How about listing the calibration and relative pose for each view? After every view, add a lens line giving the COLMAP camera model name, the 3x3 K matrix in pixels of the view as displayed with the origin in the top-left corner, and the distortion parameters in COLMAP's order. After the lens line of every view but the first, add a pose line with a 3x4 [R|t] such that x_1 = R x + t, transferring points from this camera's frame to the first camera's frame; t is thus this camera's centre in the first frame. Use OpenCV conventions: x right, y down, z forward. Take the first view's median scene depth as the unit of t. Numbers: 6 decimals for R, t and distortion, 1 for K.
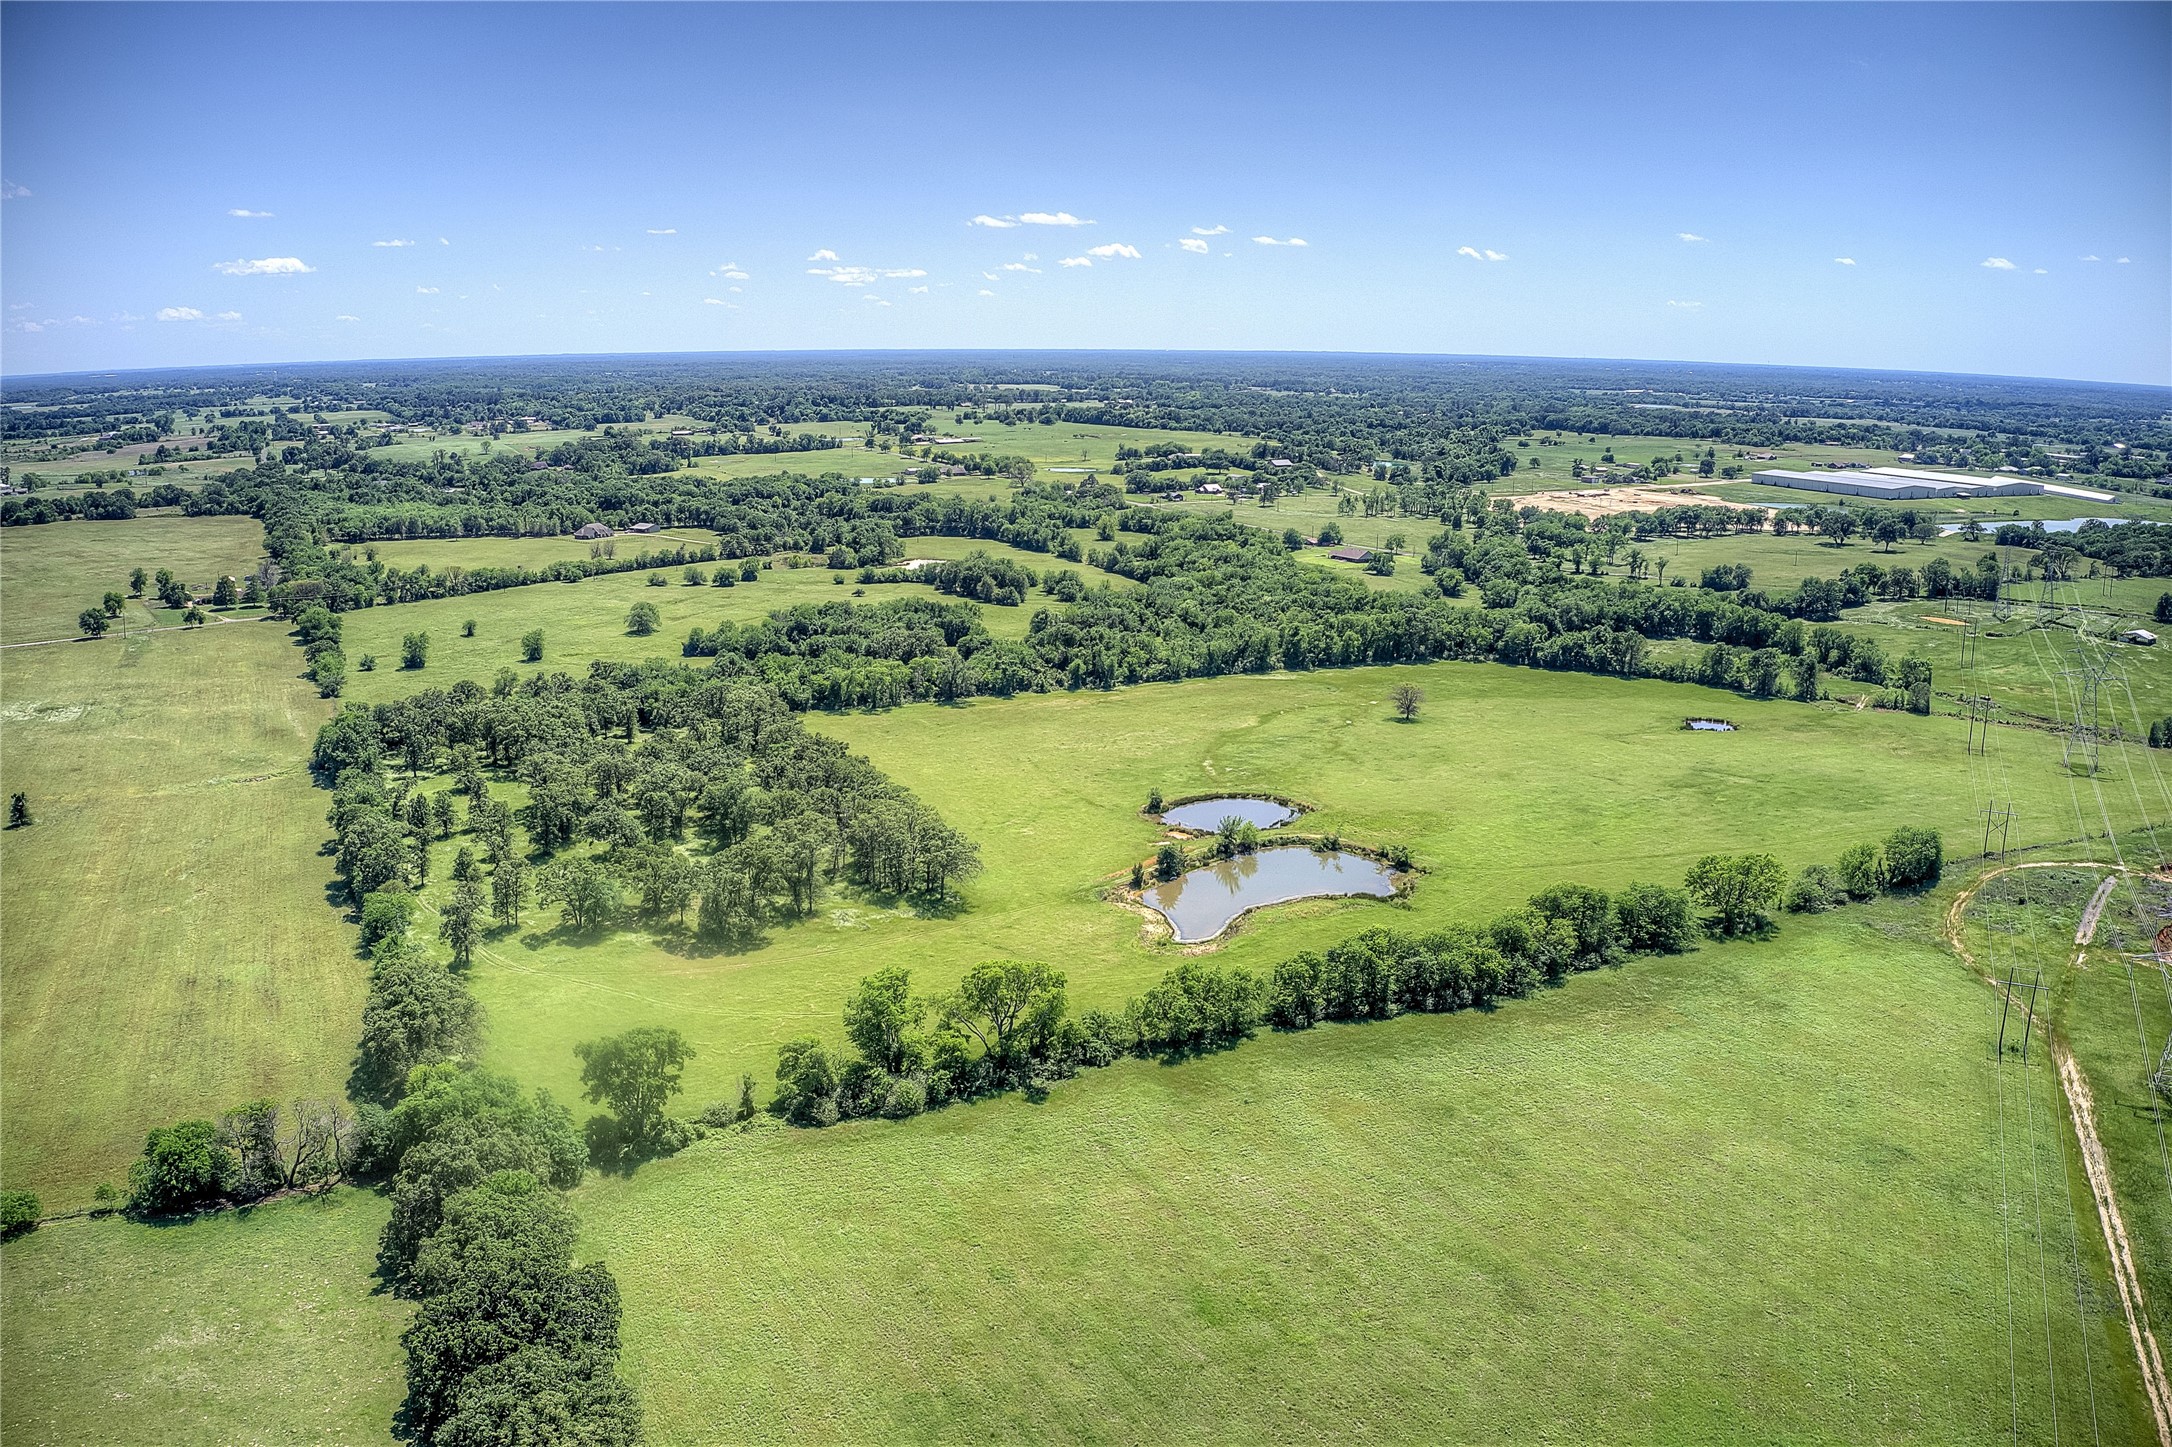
lens RADIAL K [[1710.2, 0, 1070.3], [0, 1710.2, 719.3], [0, 0, 1]] dist [-0.186061, 0.032952]
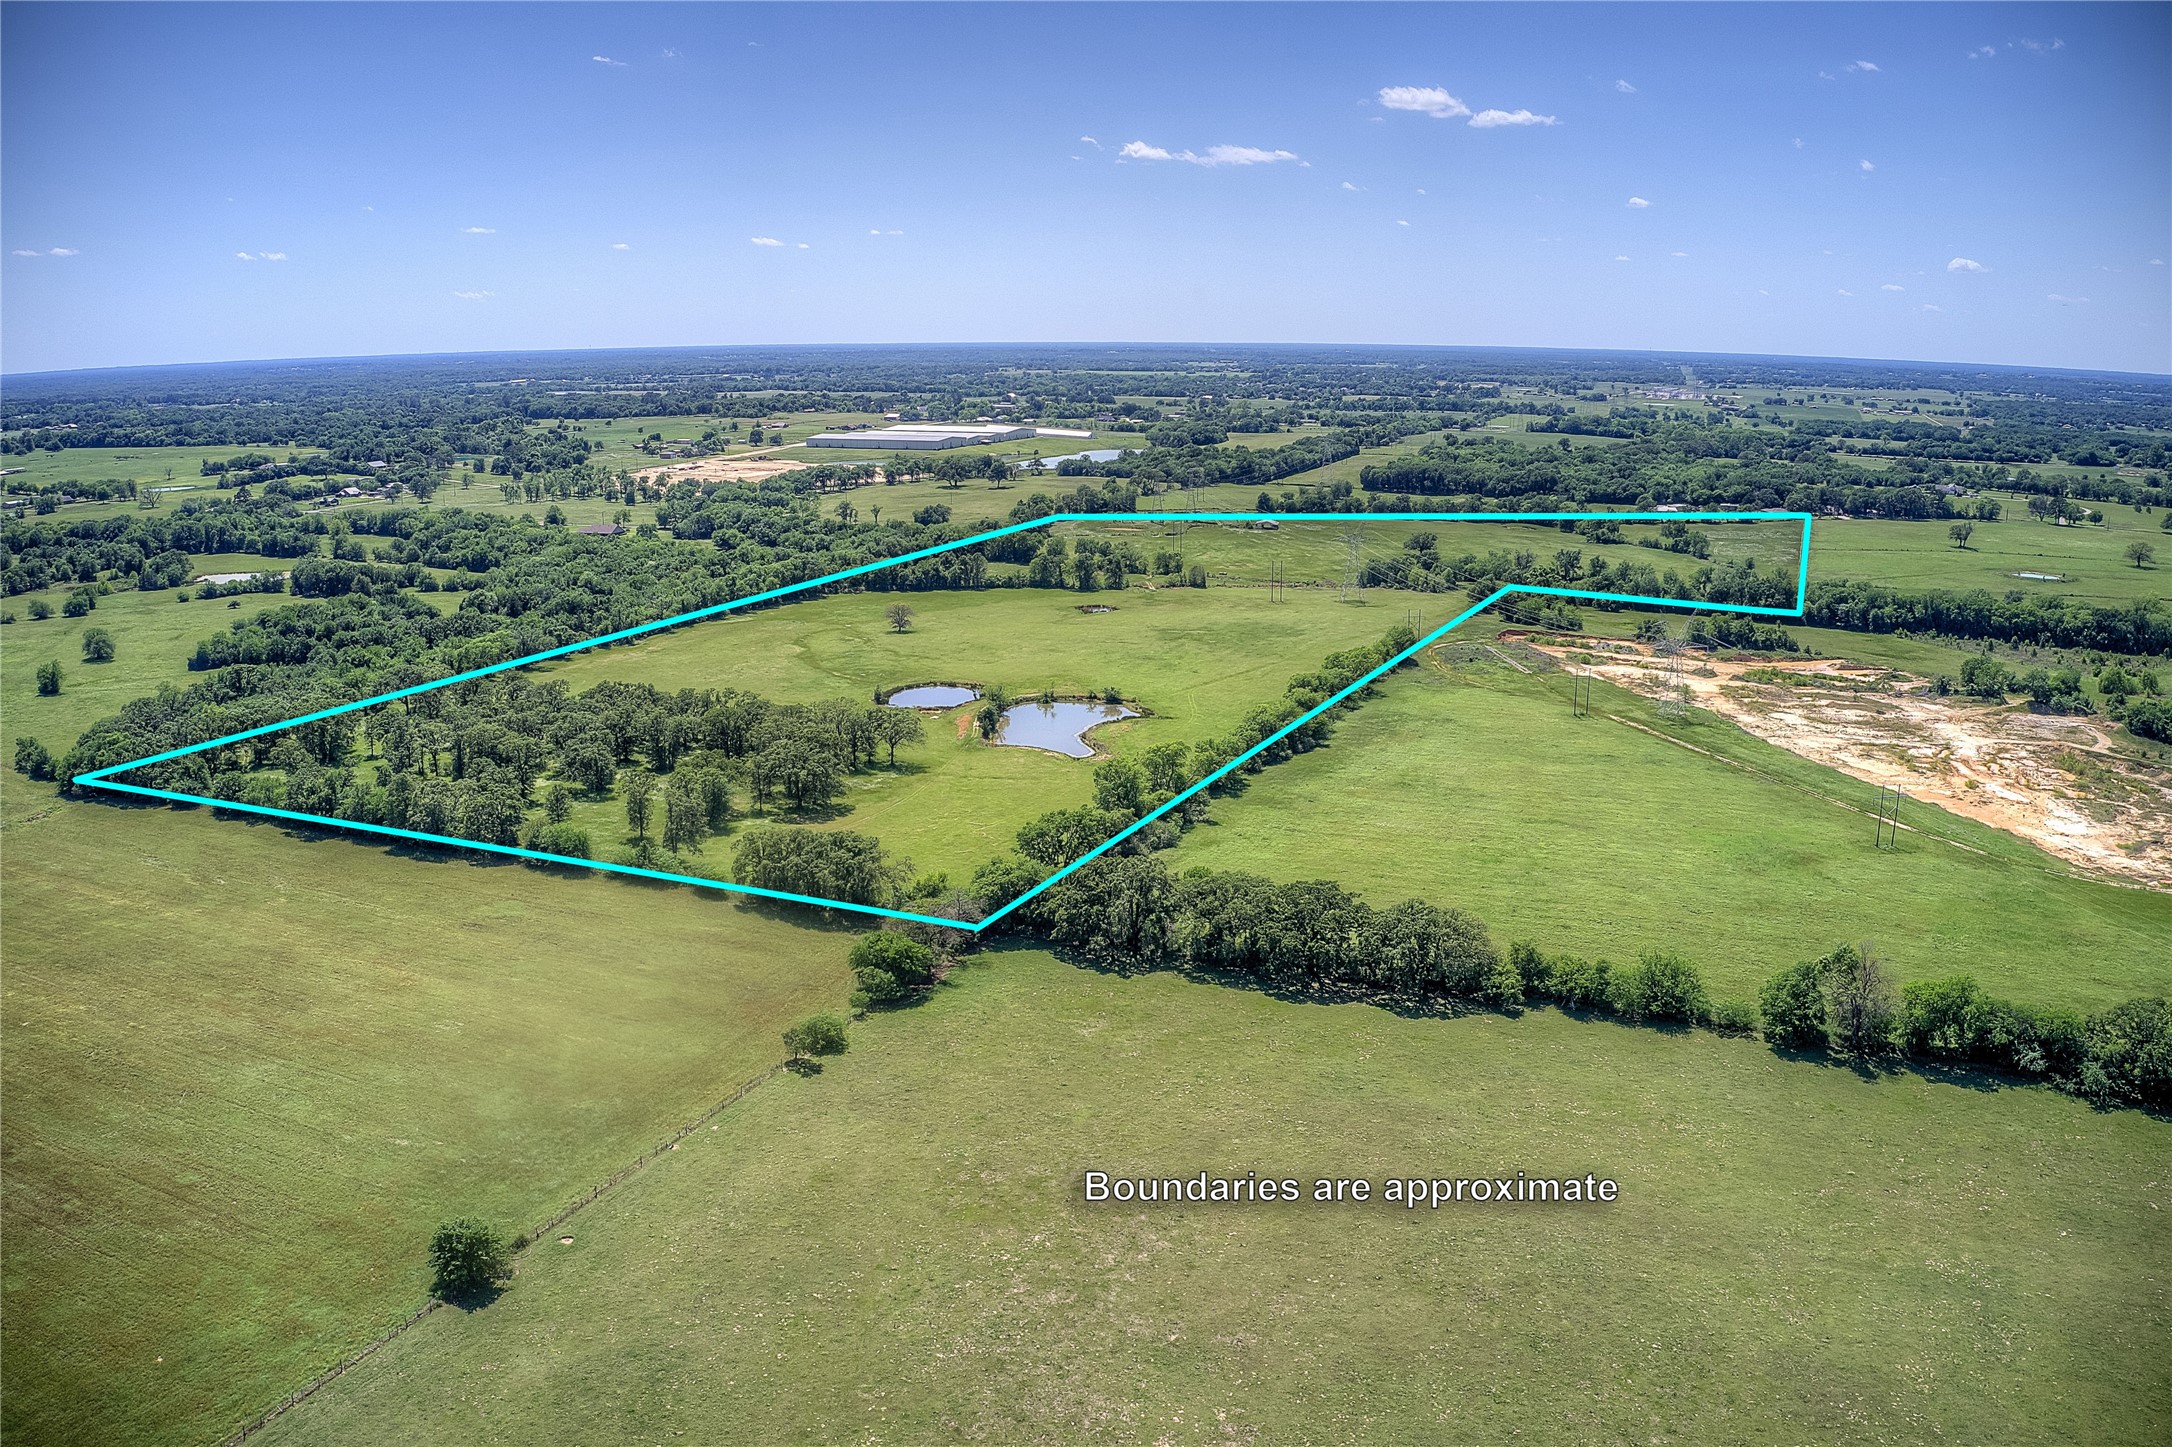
lens RADIAL K [[1710.2, 0, 1070.3], [0, 1710.2, 719.3], [0, 0, 1]] dist [-0.186061, 0.032952]
pose [[0.772815, -0.144692, 0.617917, -0.281252], [0.141601, 0.988430, 0.054355, 0.007635], [-0.618633, 0.045491, 0.784362, -0.035879]]
